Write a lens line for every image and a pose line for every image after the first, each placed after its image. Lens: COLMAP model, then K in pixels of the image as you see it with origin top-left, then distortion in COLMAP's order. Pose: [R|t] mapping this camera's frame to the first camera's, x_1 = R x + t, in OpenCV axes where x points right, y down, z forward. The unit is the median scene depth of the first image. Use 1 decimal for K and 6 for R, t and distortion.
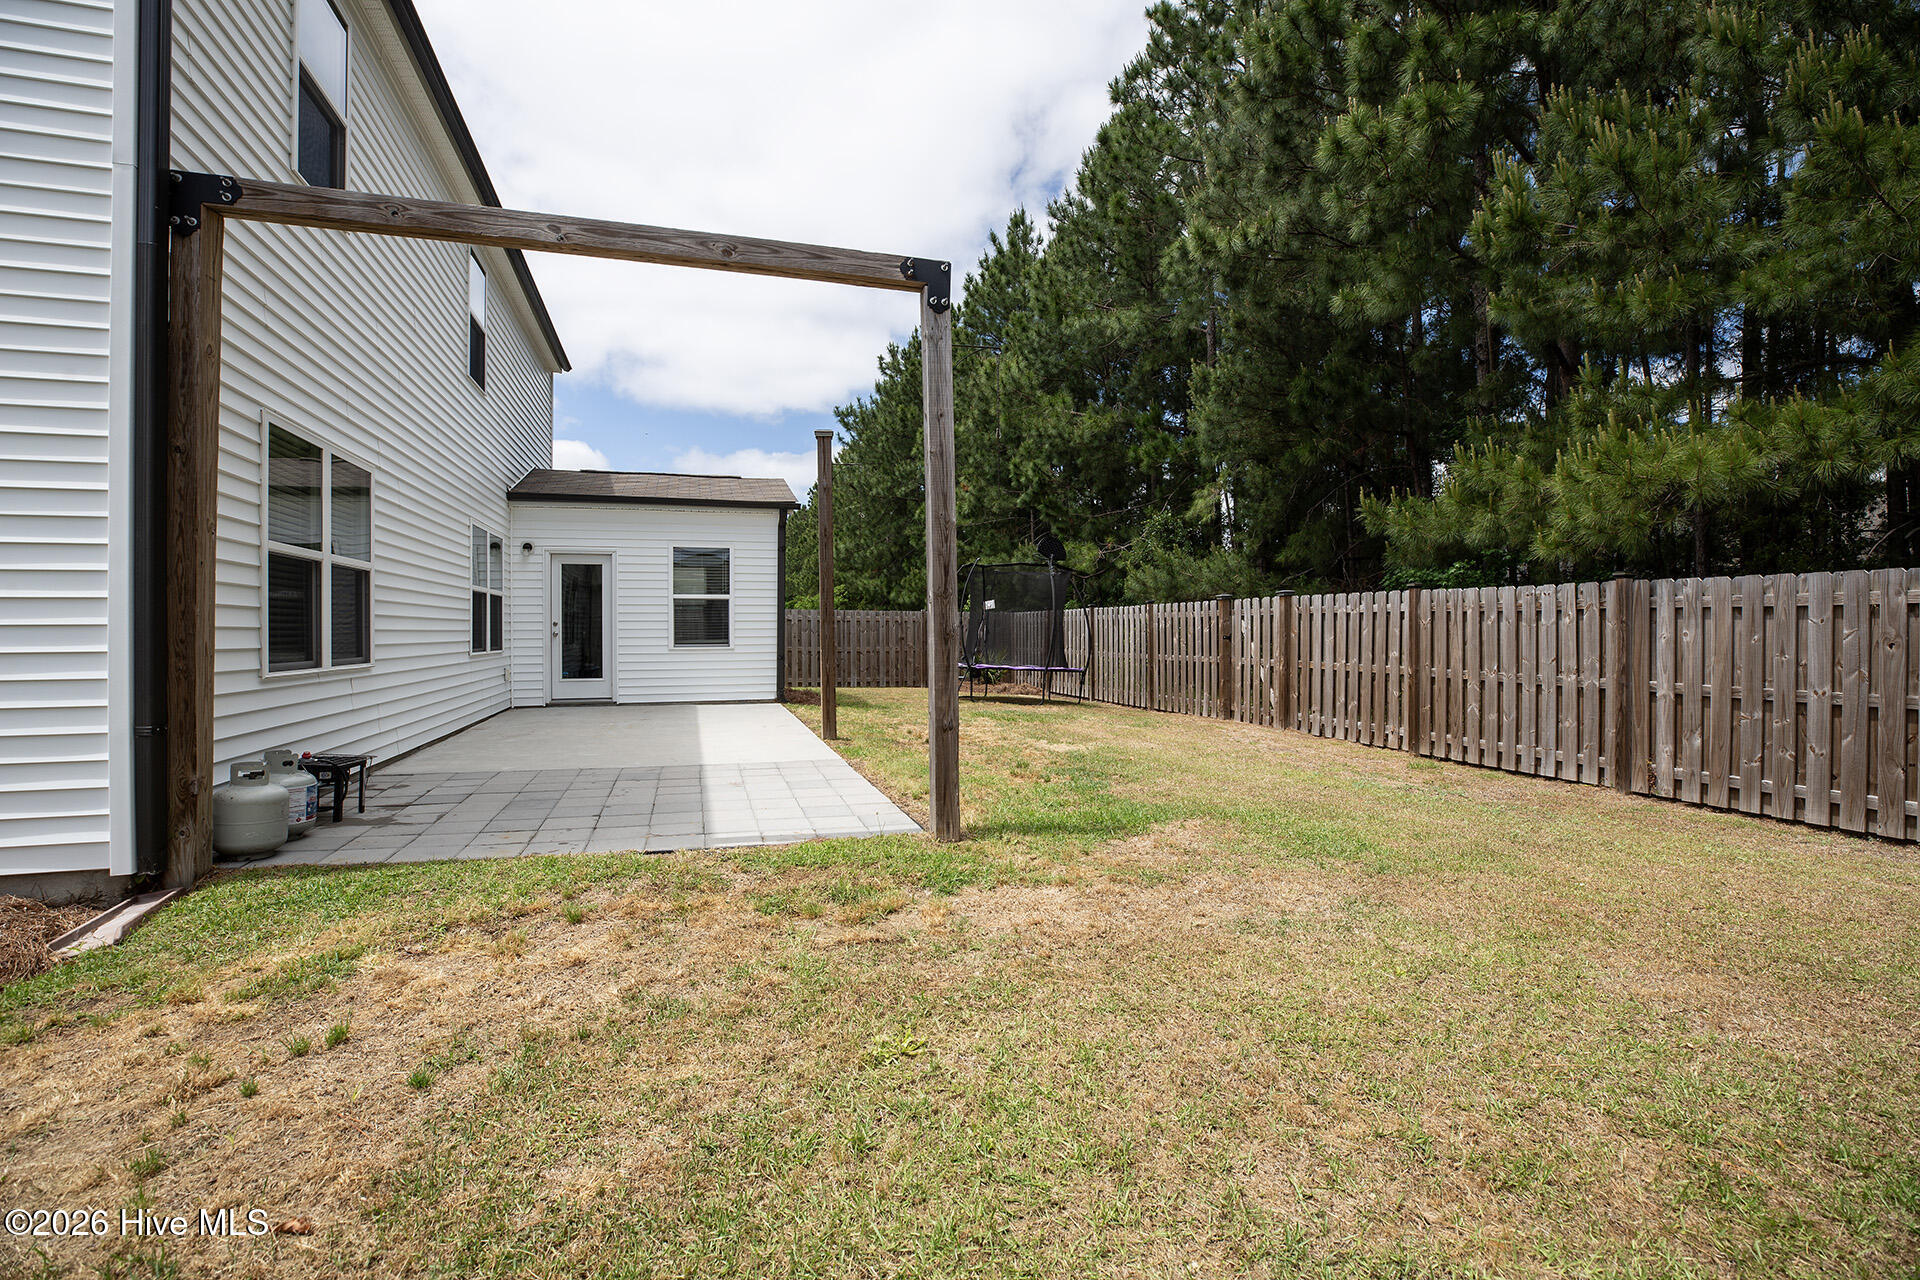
lens RADIAL K [[886.4, 0, 967.3], [0, 886.4, 625.5], [0, 0, 1]] dist [-0.043930, 0.014373]
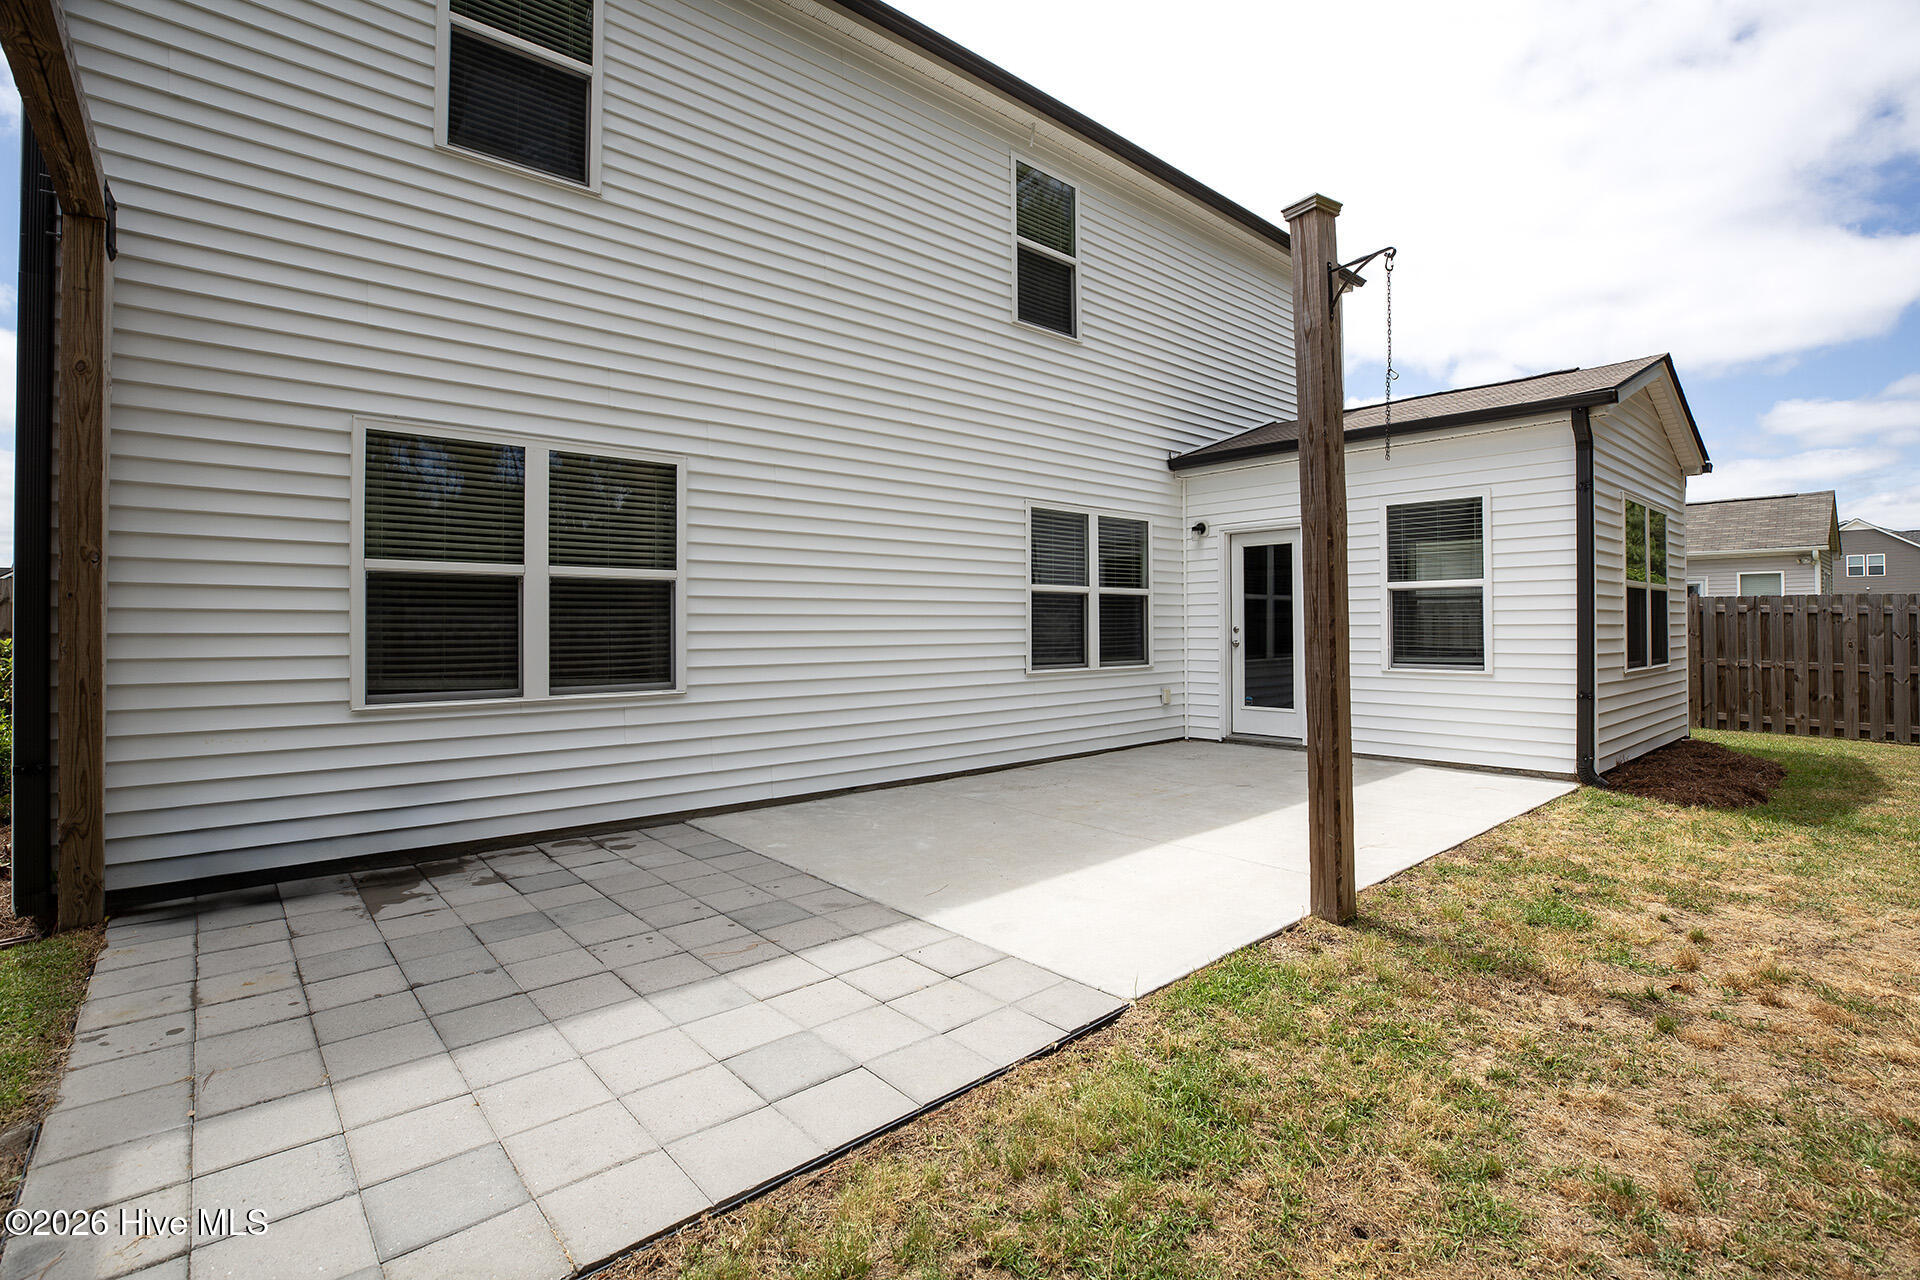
lens RADIAL K [[886.4, 0, 967.3], [0, 886.4, 625.5], [0, 0, 1]] dist [-0.043930, 0.014373]
pose [[0.403101, 0.000348, -0.915156, 0.117103], [0.009273, 0.999947, 0.004465, -0.011104], [0.915109, -0.010286, 0.403076, 0.508510]]
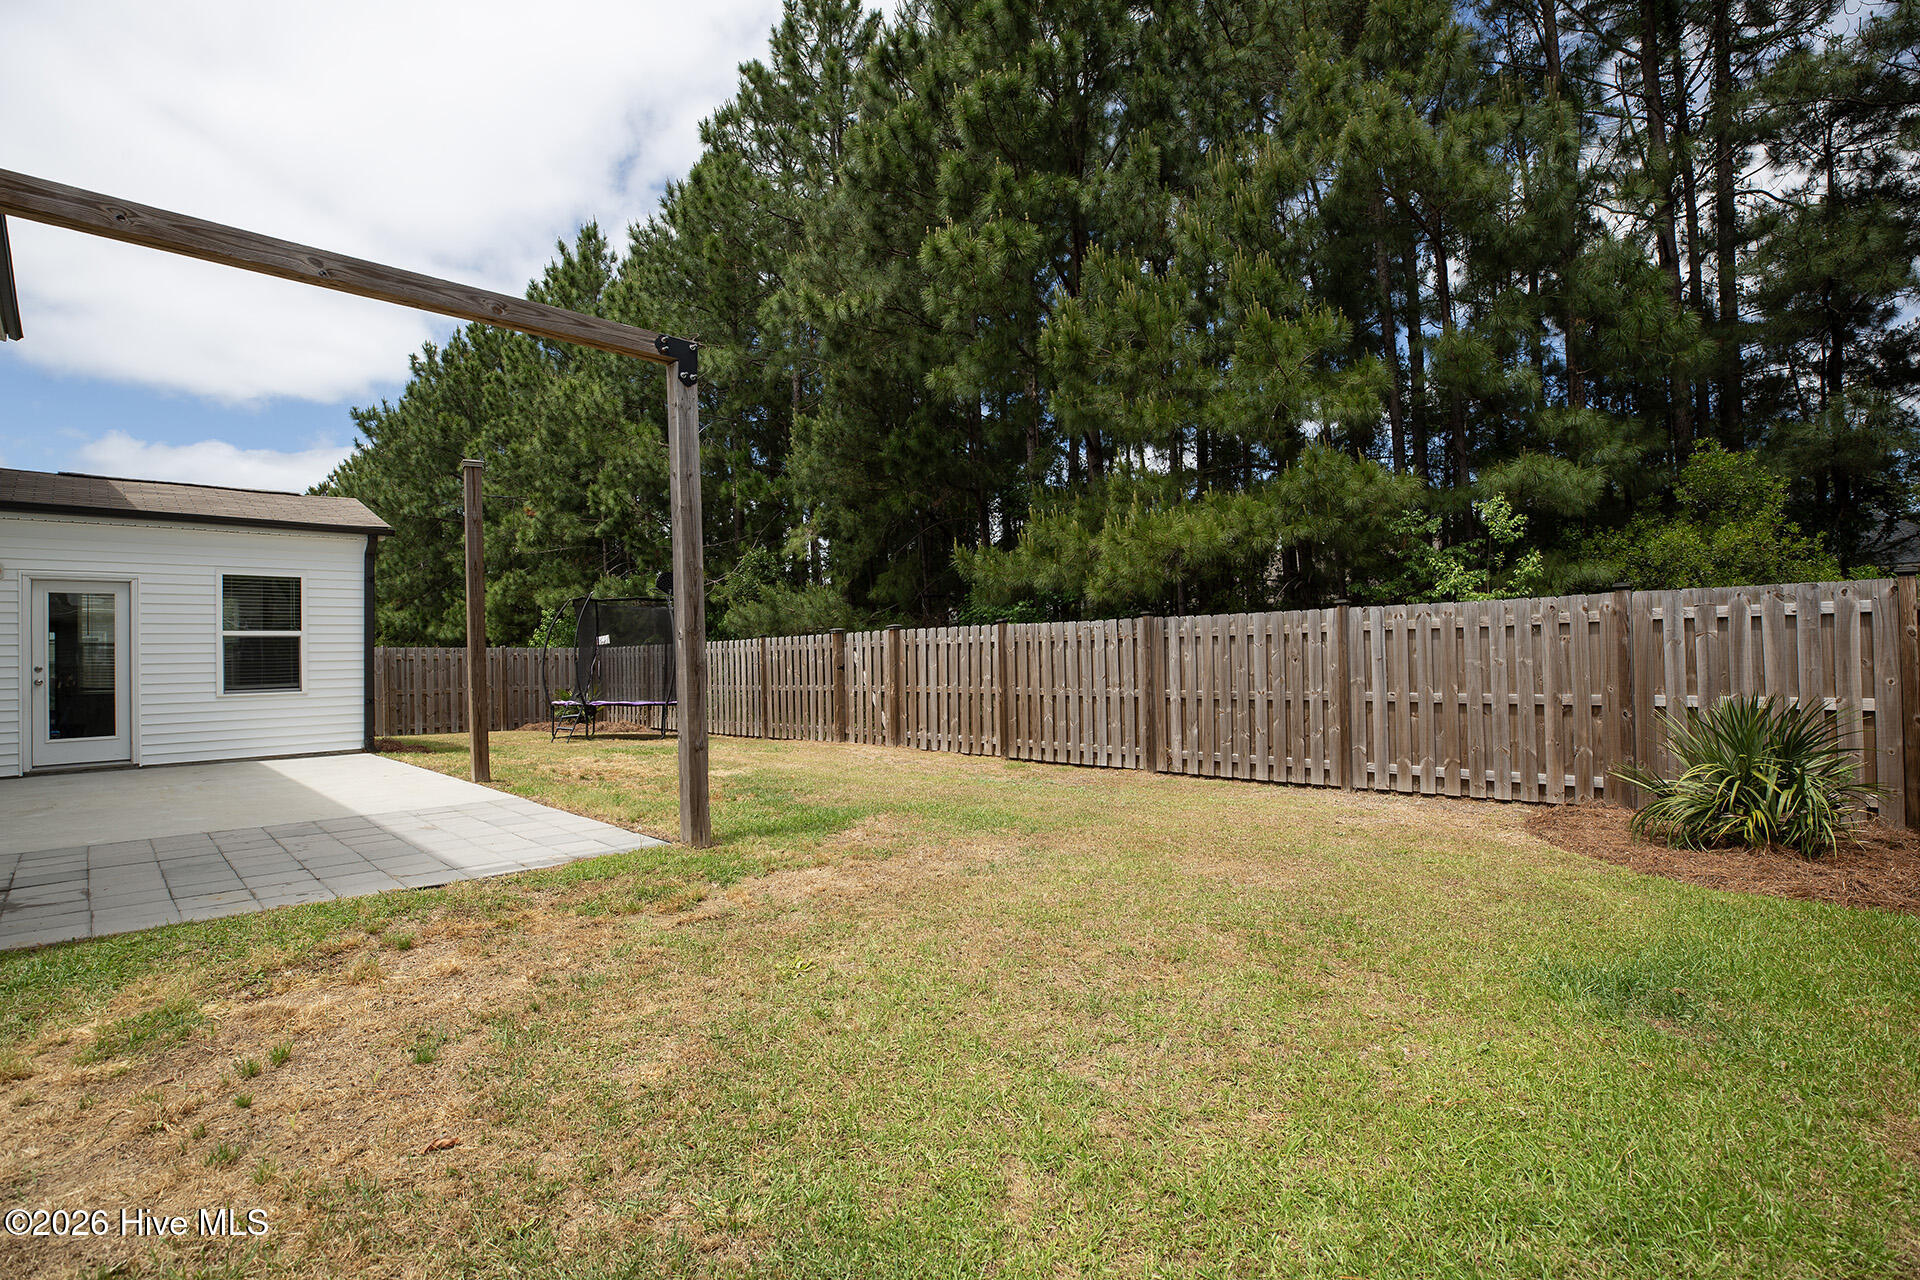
lens RADIAL K [[900.4, 0, 976.1], [0, 900.4, 625.2], [0, 0, 1]] dist [-0.025387, 0.000781]
pose [[0.878610, -0.002372, 0.477534, -0.111209], [0.020282, 0.999271, -0.032353, 0.000867], [-0.477109, 0.038111, 0.878017, -0.082199]]
